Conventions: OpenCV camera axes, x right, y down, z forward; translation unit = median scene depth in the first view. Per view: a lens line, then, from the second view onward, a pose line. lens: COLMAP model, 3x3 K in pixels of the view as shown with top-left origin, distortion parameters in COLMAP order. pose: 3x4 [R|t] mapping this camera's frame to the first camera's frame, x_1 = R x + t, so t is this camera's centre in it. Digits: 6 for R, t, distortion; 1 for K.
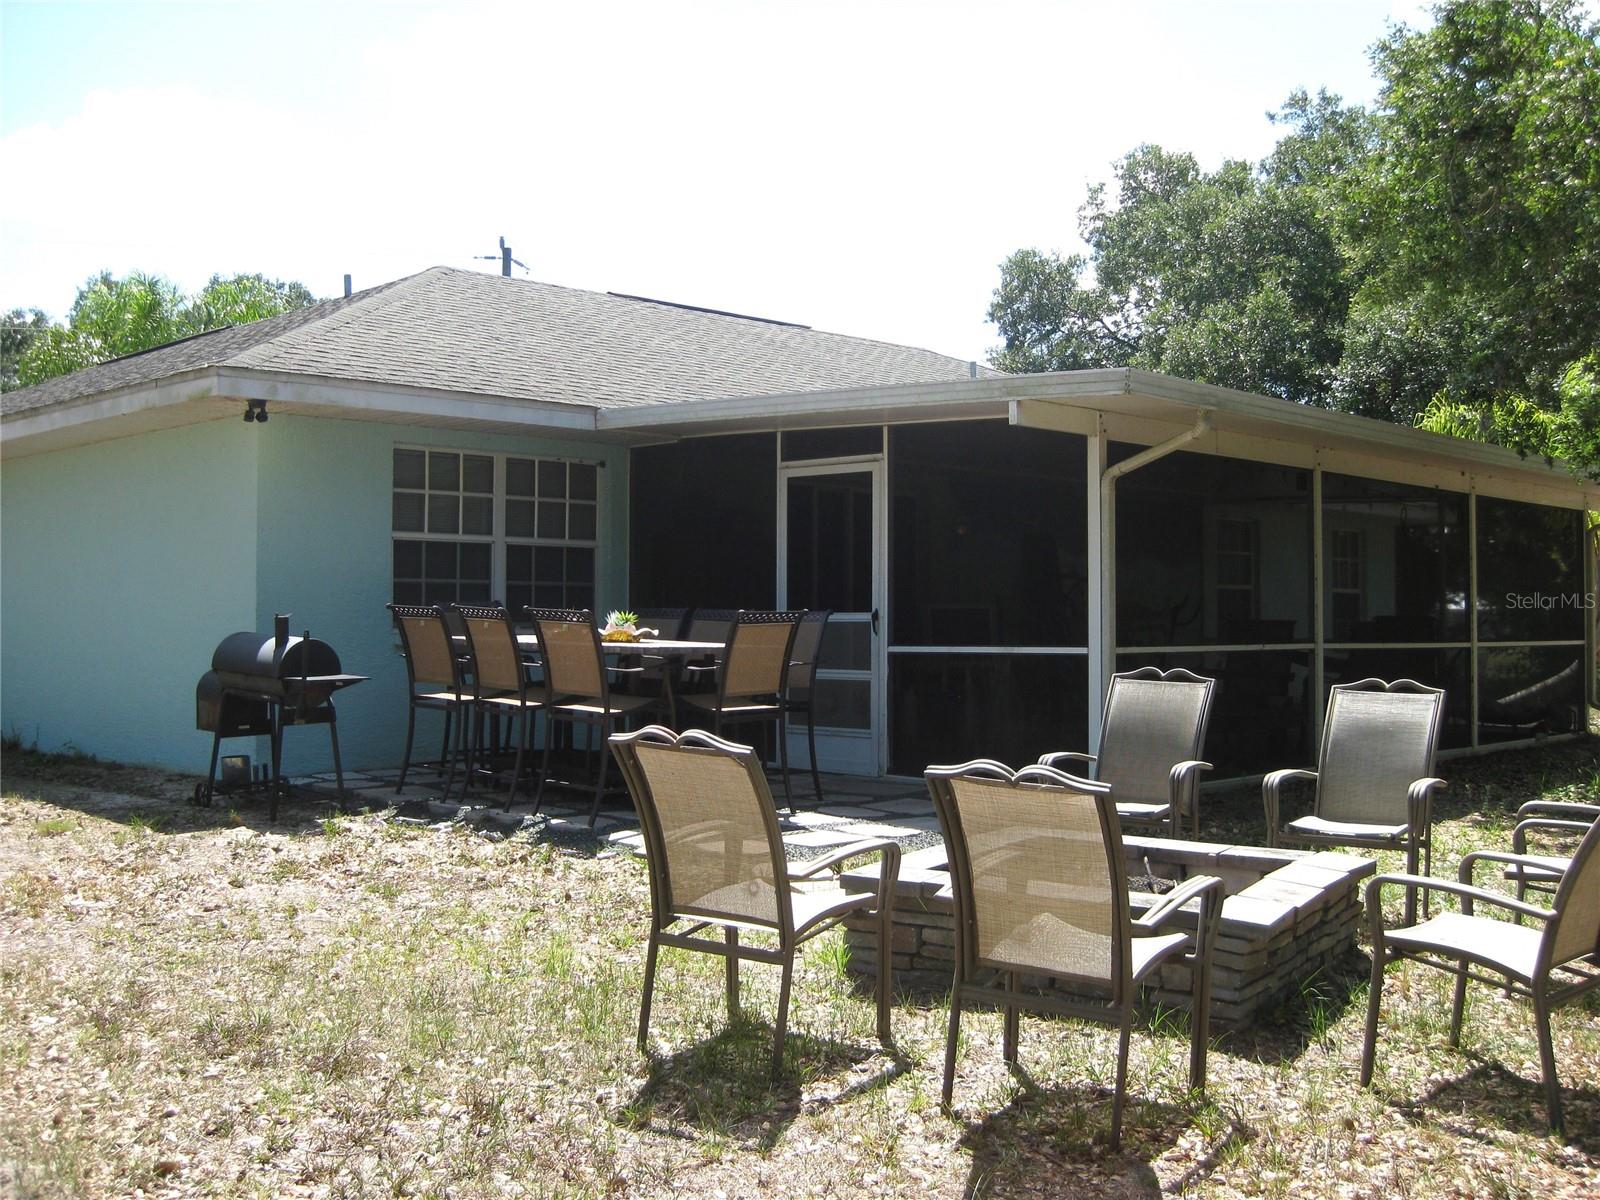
lens RADIAL K [[1767.4, 0, 800.0], [0, 1767.4, 600.0], [0, 0, 1]] dist [-0.150602, 0.015539]
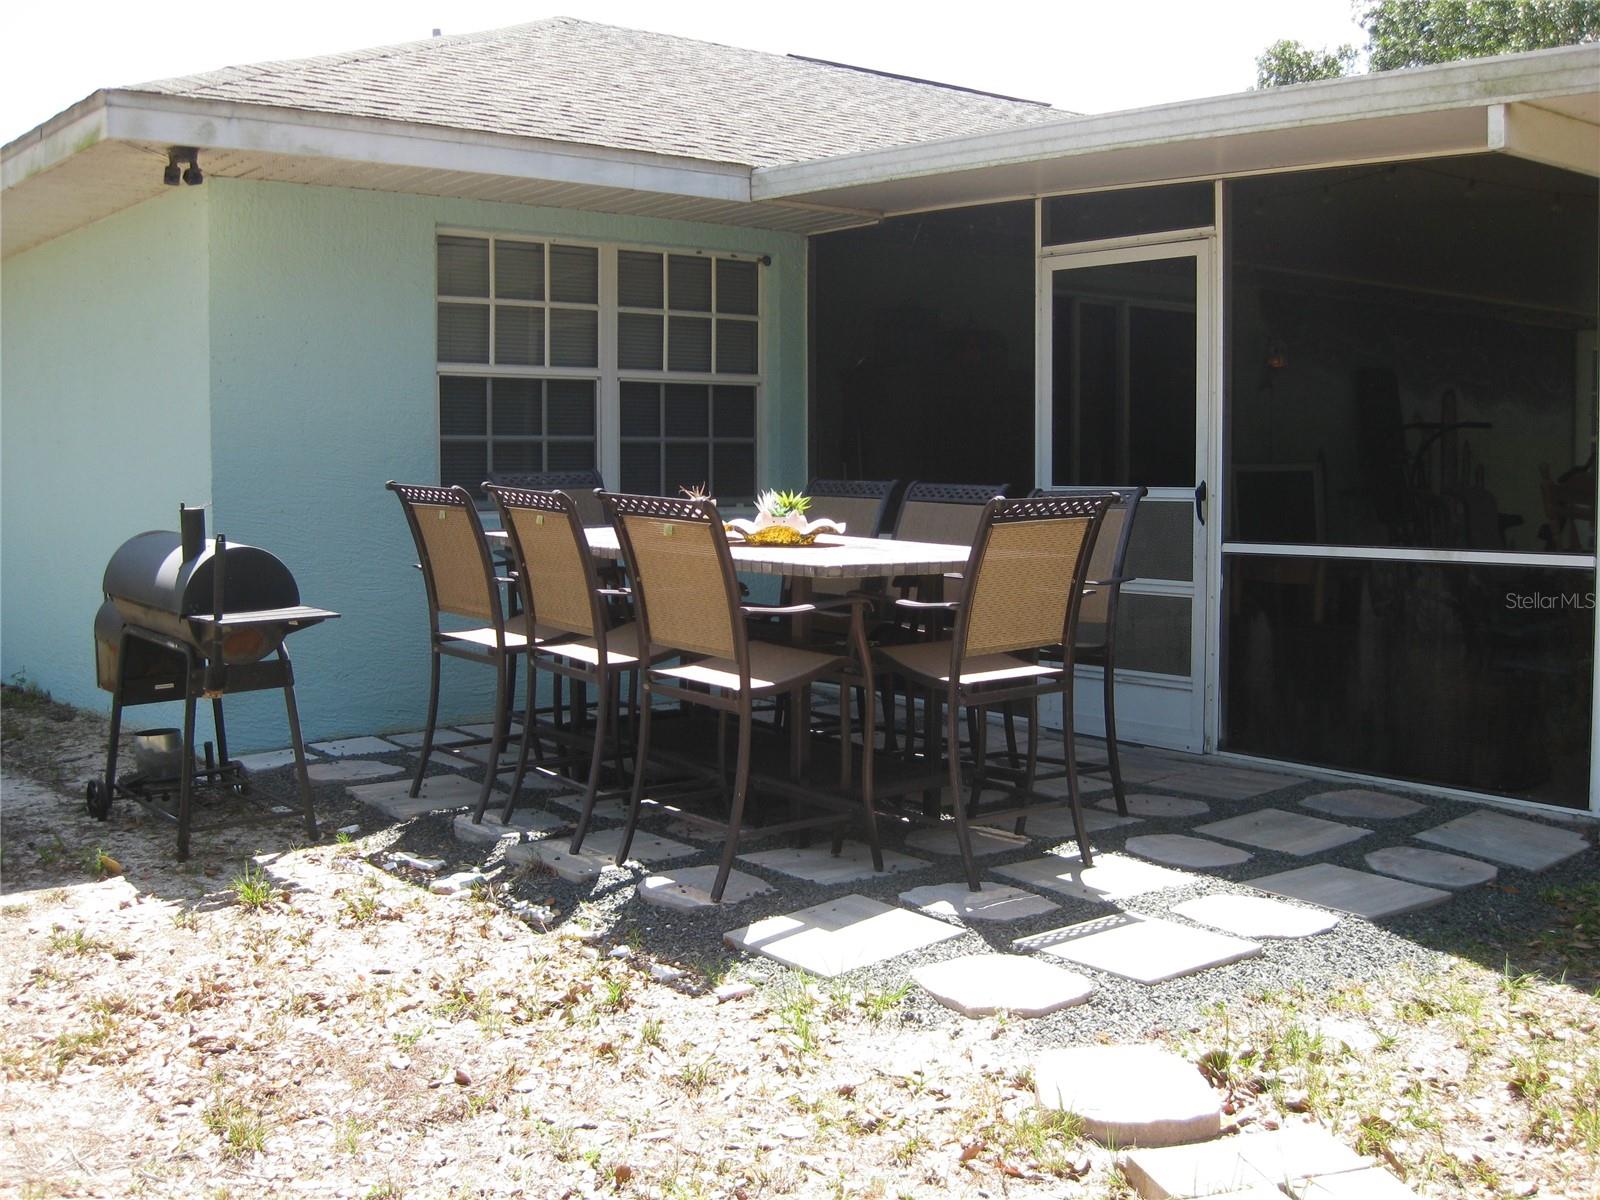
lens RADIAL K [[1767.4, 0, 800.0], [0, 1767.4, 600.0], [0, 0, 1]] dist [-0.150602, 0.015539]
pose [[0.993222, 0.004355, -0.116149, -0.024810], [0.005792, 0.996202, 0.086883, -0.007583], [0.116087, -0.086967, 0.989424, 0.380884]]
